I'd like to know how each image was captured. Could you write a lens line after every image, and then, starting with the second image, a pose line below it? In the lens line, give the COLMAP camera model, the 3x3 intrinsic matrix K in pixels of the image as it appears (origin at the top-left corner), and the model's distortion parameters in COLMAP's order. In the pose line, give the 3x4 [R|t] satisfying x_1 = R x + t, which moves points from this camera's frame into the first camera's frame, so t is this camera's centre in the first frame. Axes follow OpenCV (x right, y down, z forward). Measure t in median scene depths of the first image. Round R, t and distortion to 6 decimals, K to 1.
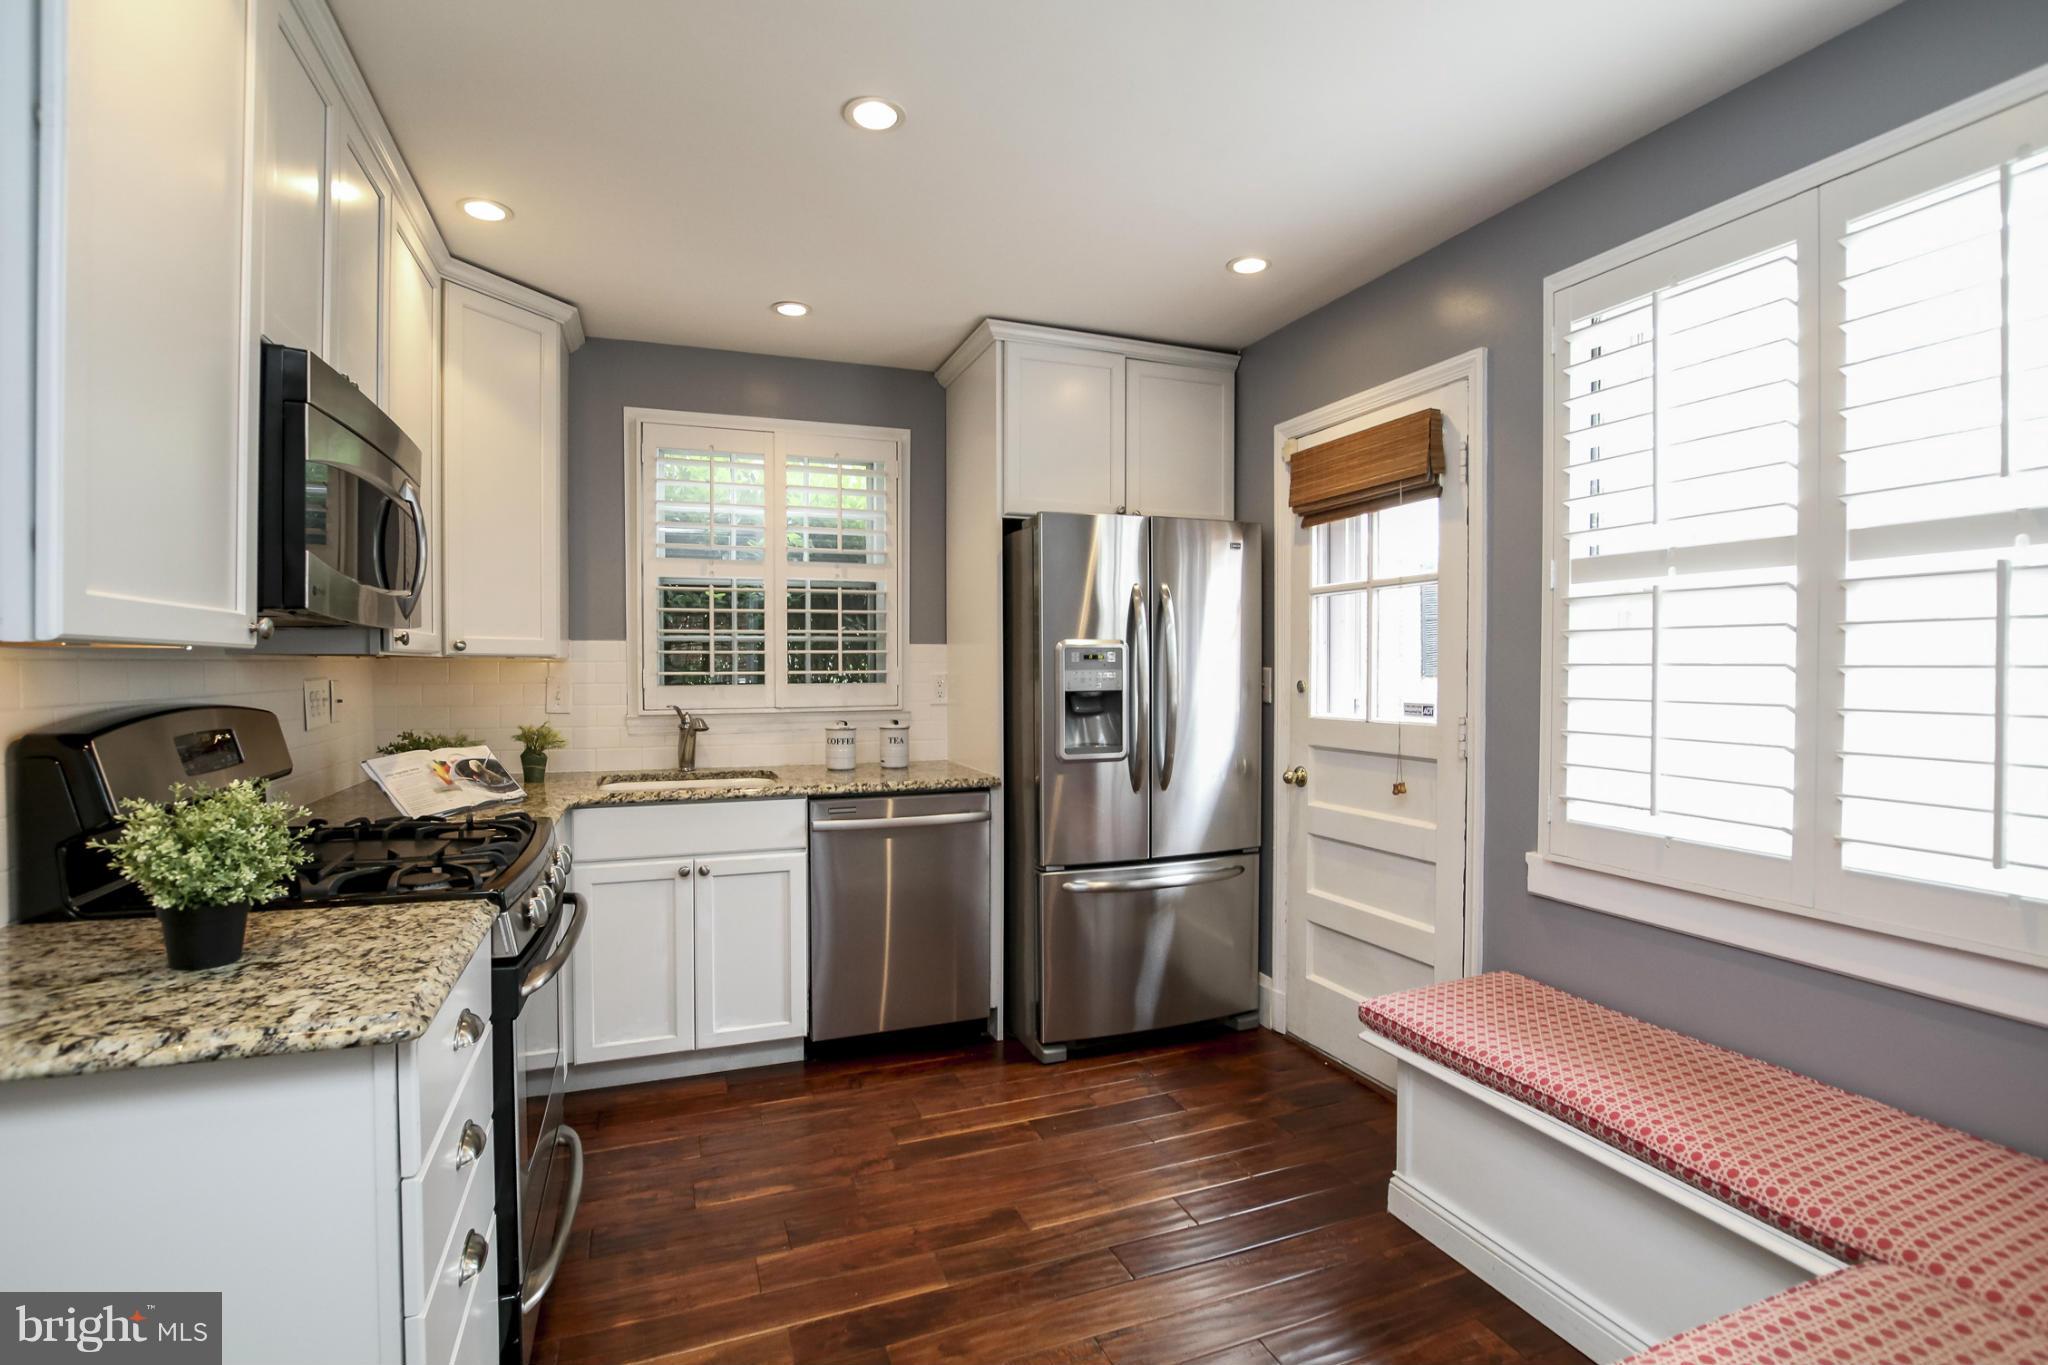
lens RADIAL K [[962.0, 0, 1008.2], [0, 962.0, 680.4], [0, 0, 1]] dist [-0.029566, -0.000341]
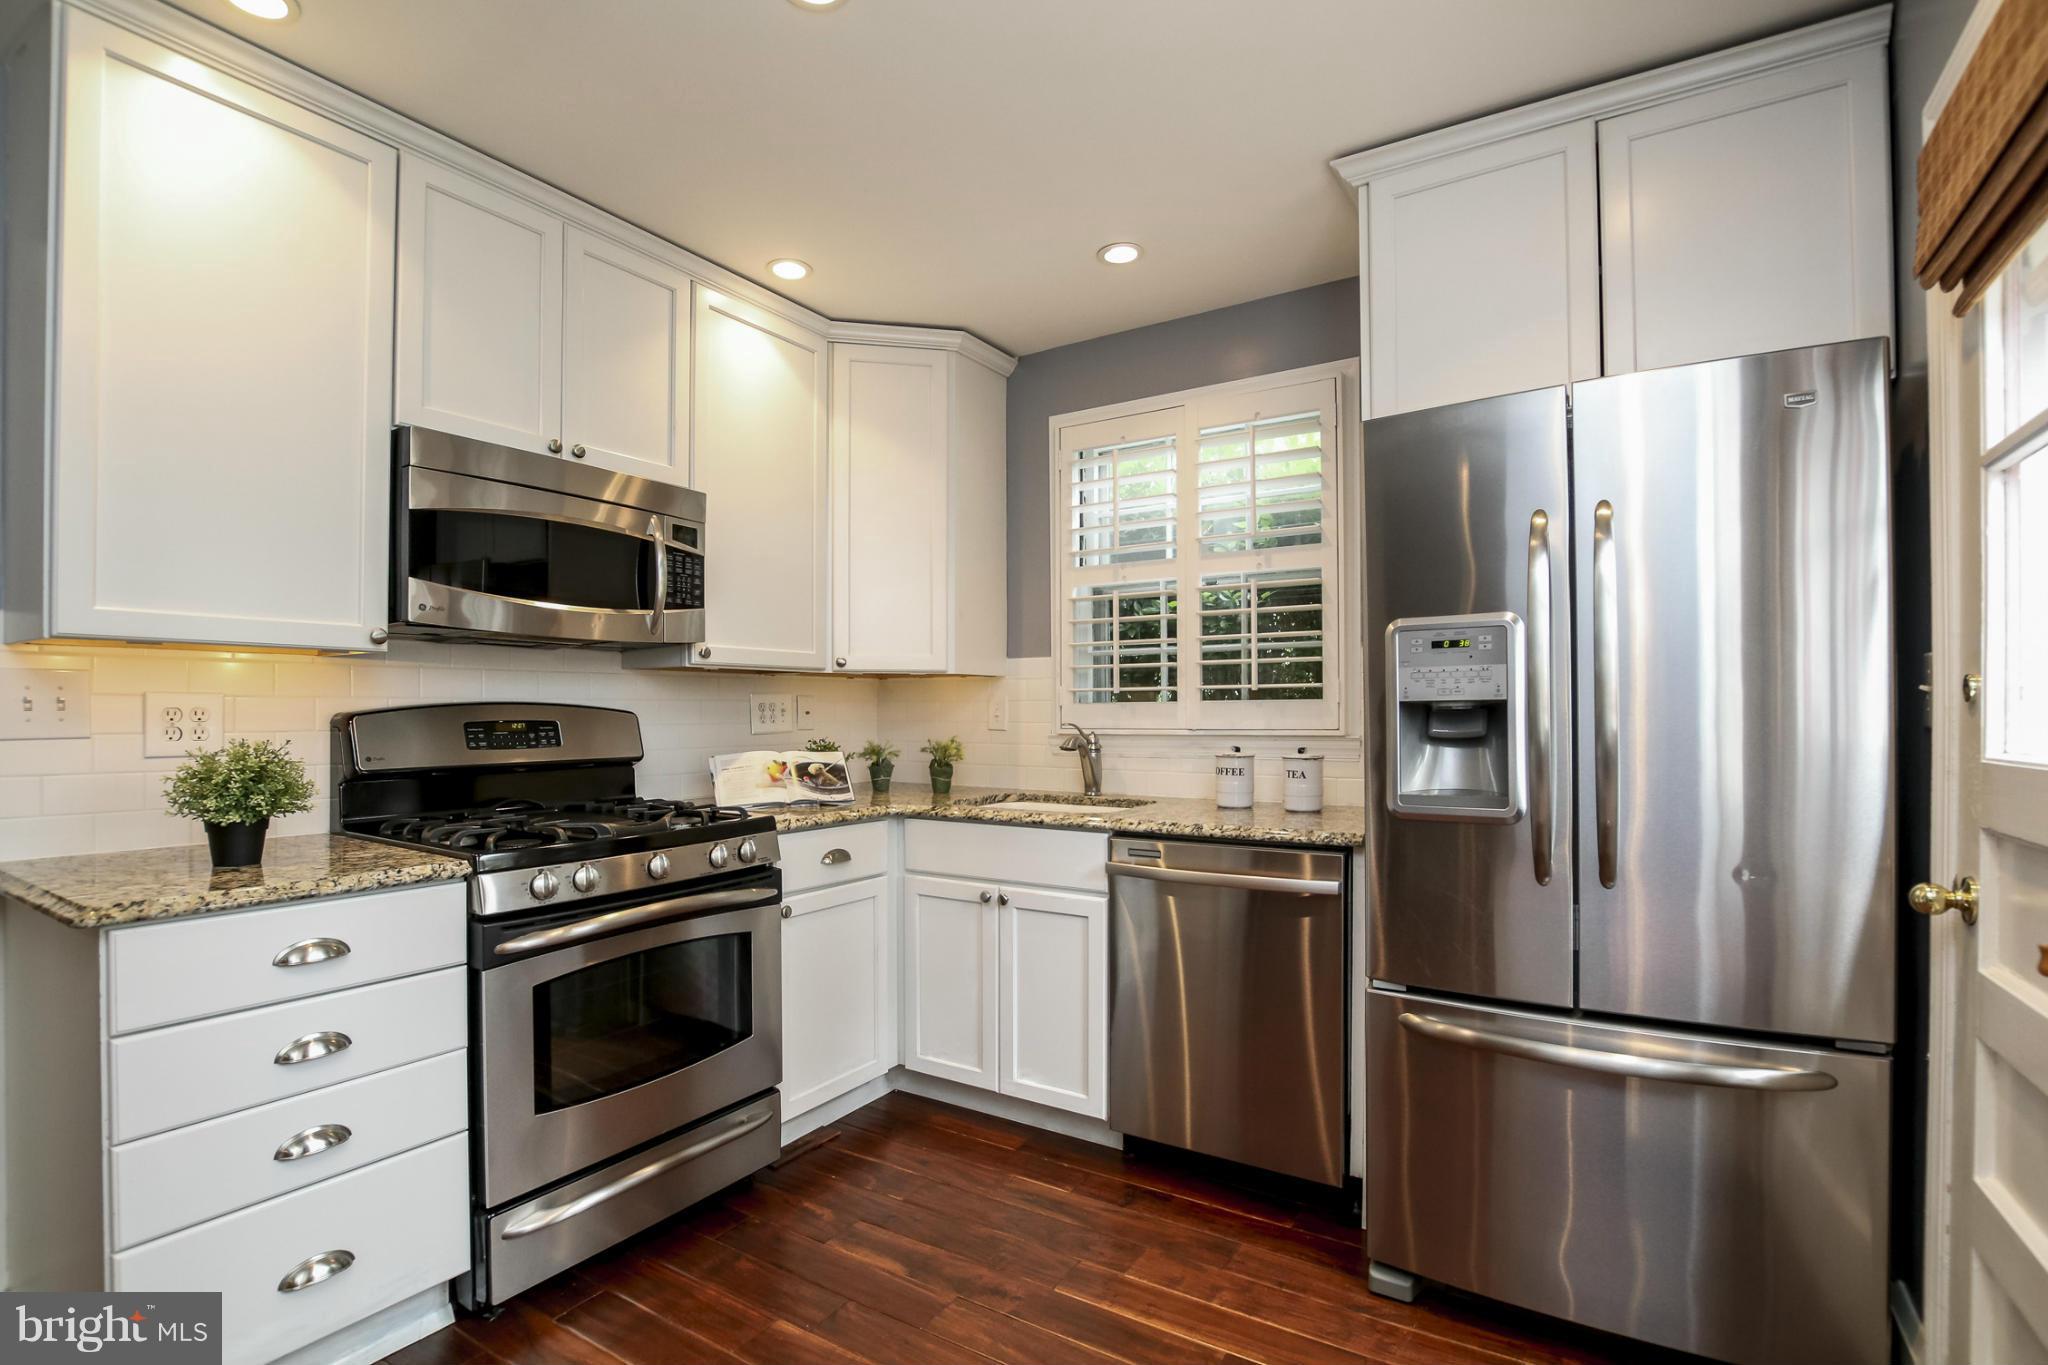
lens RADIAL K [[962.0, 0, 994.6], [0, 962.0, 708.7], [0, 0, 1]] dist [-0.029566, -0.000341]
pose [[0.595164, -0.001970, -0.803602, 0.378627], [-0.011327, 0.999877, -0.010840, 0.024128], [0.803525, 0.015554, 0.595068, 0.405563]]
